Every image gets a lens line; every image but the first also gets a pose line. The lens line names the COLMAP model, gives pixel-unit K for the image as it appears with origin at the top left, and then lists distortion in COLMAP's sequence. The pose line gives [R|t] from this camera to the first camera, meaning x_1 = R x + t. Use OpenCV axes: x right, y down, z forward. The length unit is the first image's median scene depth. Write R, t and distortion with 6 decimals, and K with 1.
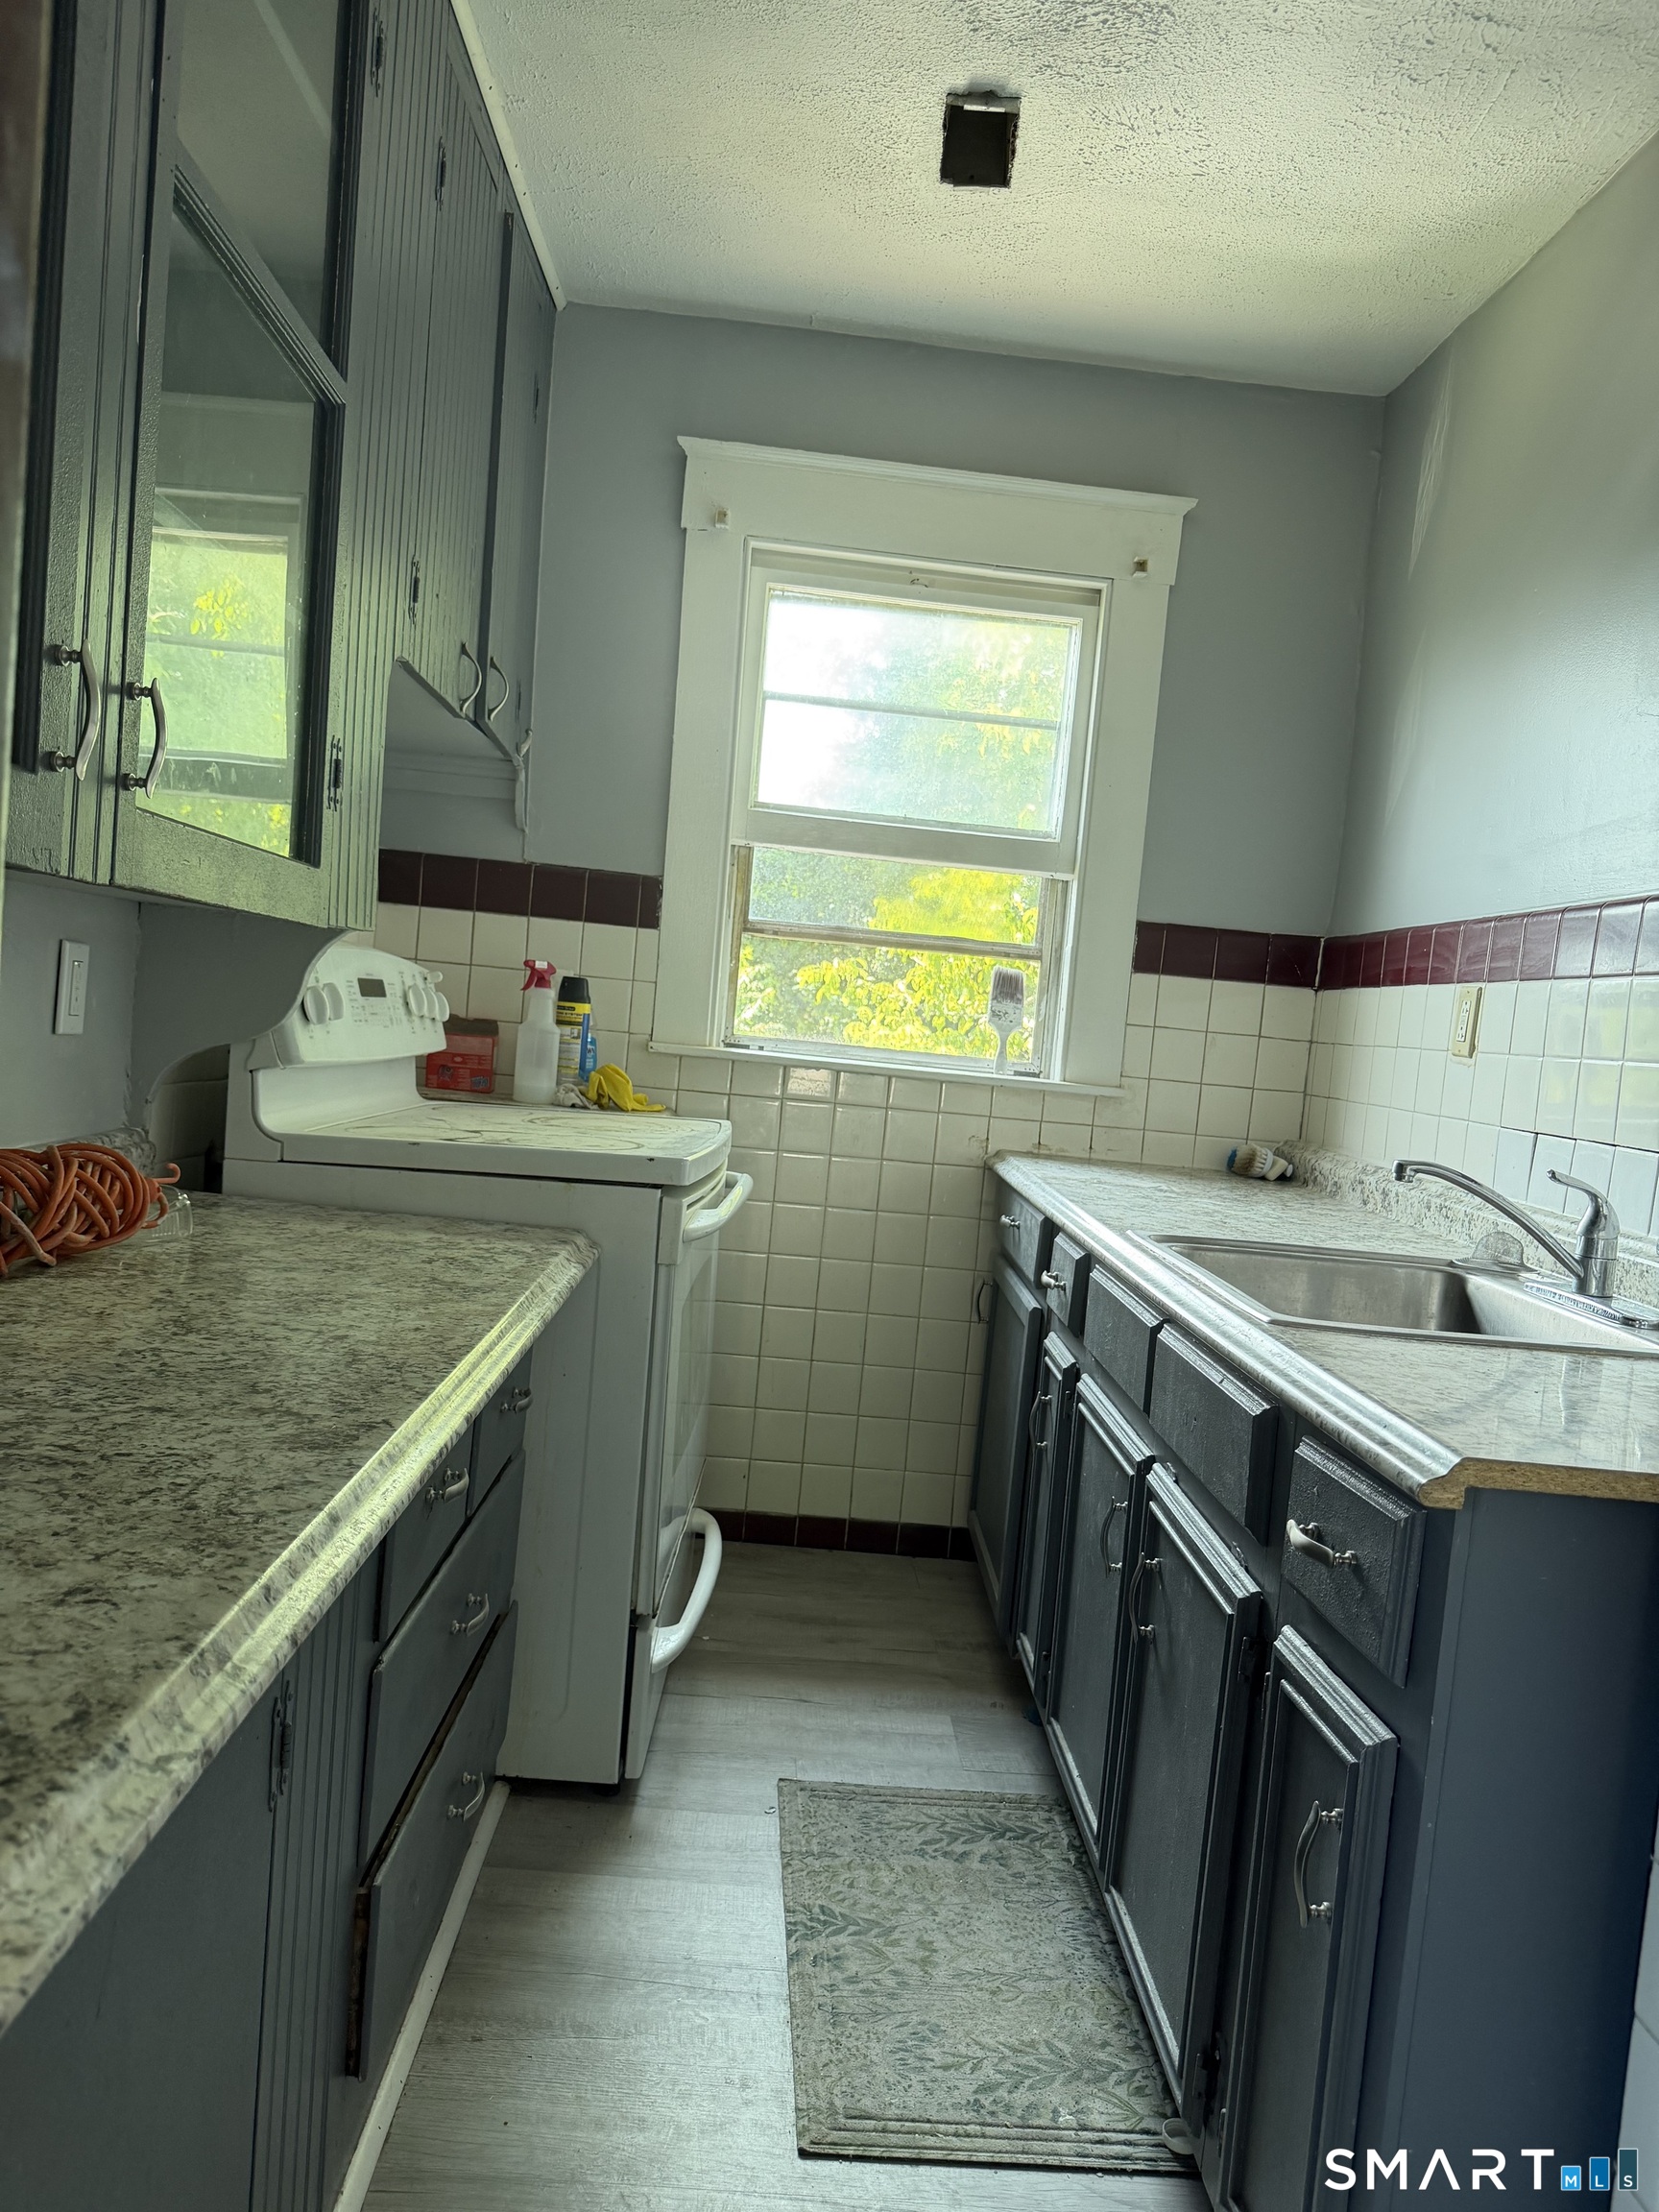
lens RADIAL K [[1512.0, 0, 841.1], [0, 1512.0, 1099.2], [0, 0, 1]] dist [0.135871, -0.226792]
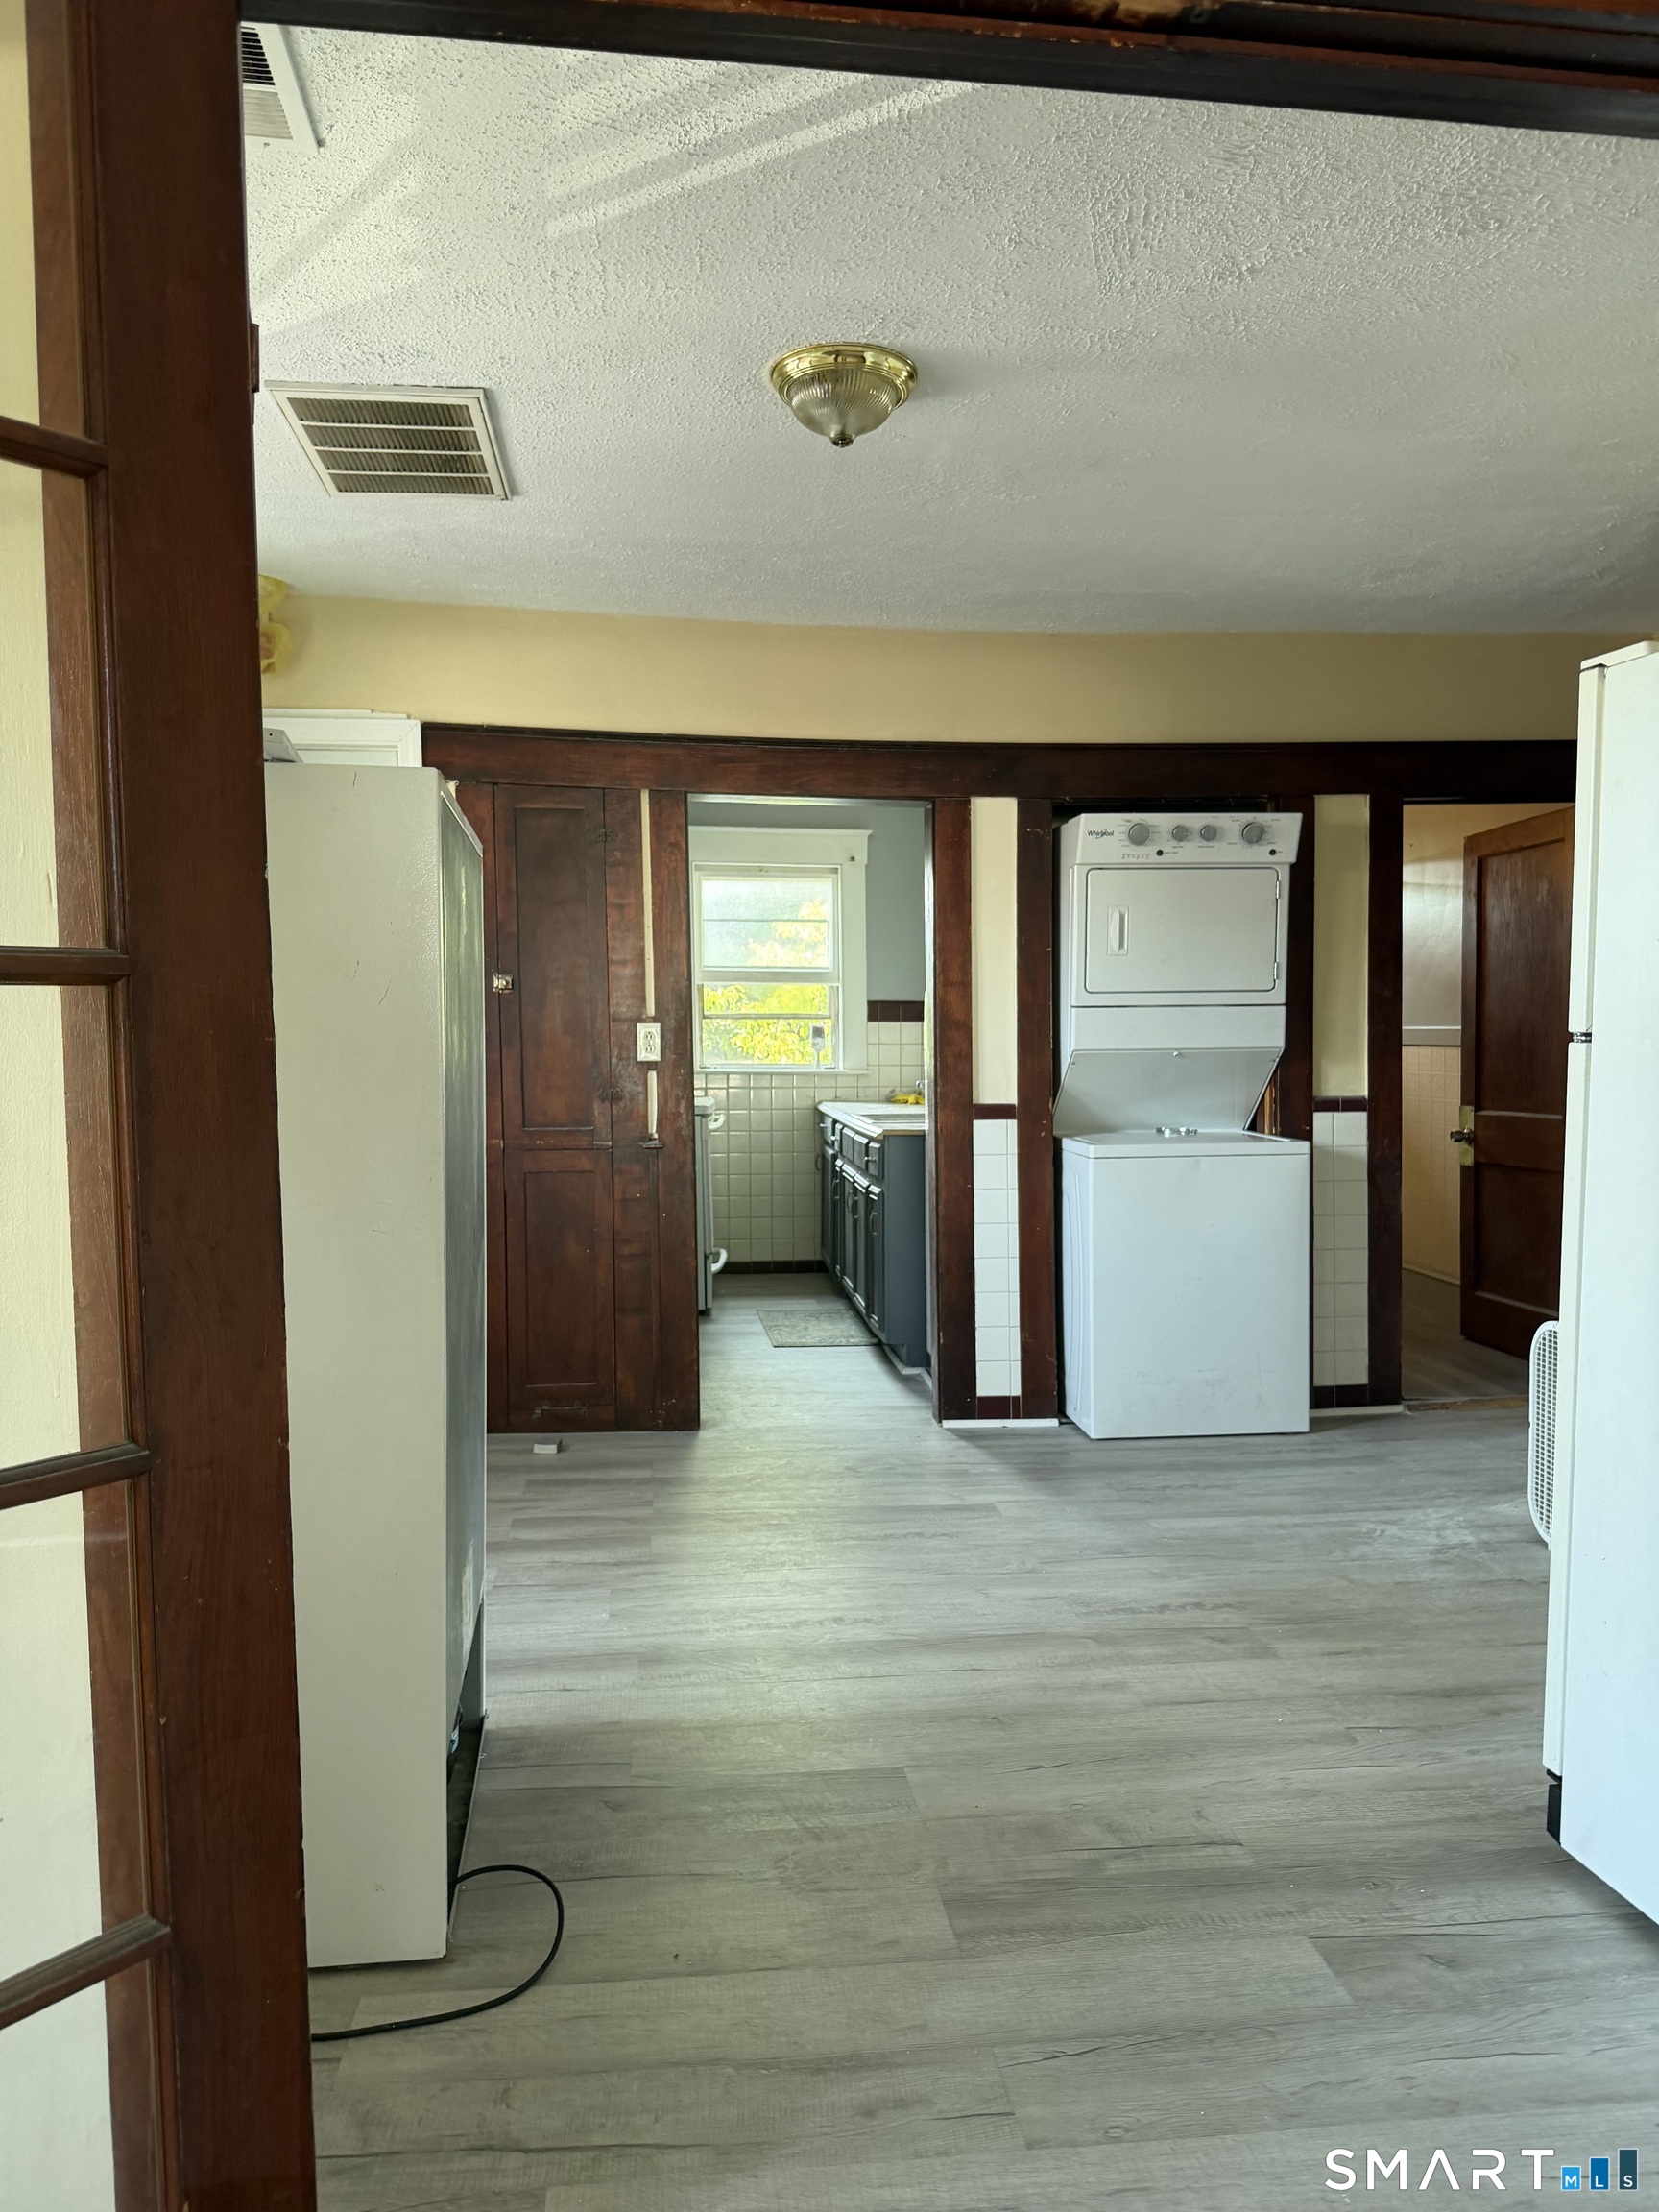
lens RADIAL K [[1512.0, 0, 841.1], [0, 1512.0, 1099.2], [0, 0, 1]] dist [0.135871, -0.226792]
pose [[0.992602, -0.096635, 0.073510, -0.044445], [0.097263, 0.995246, -0.005006, 0.053965], [-0.072677, 0.012119, 0.997282, -1.606238]]
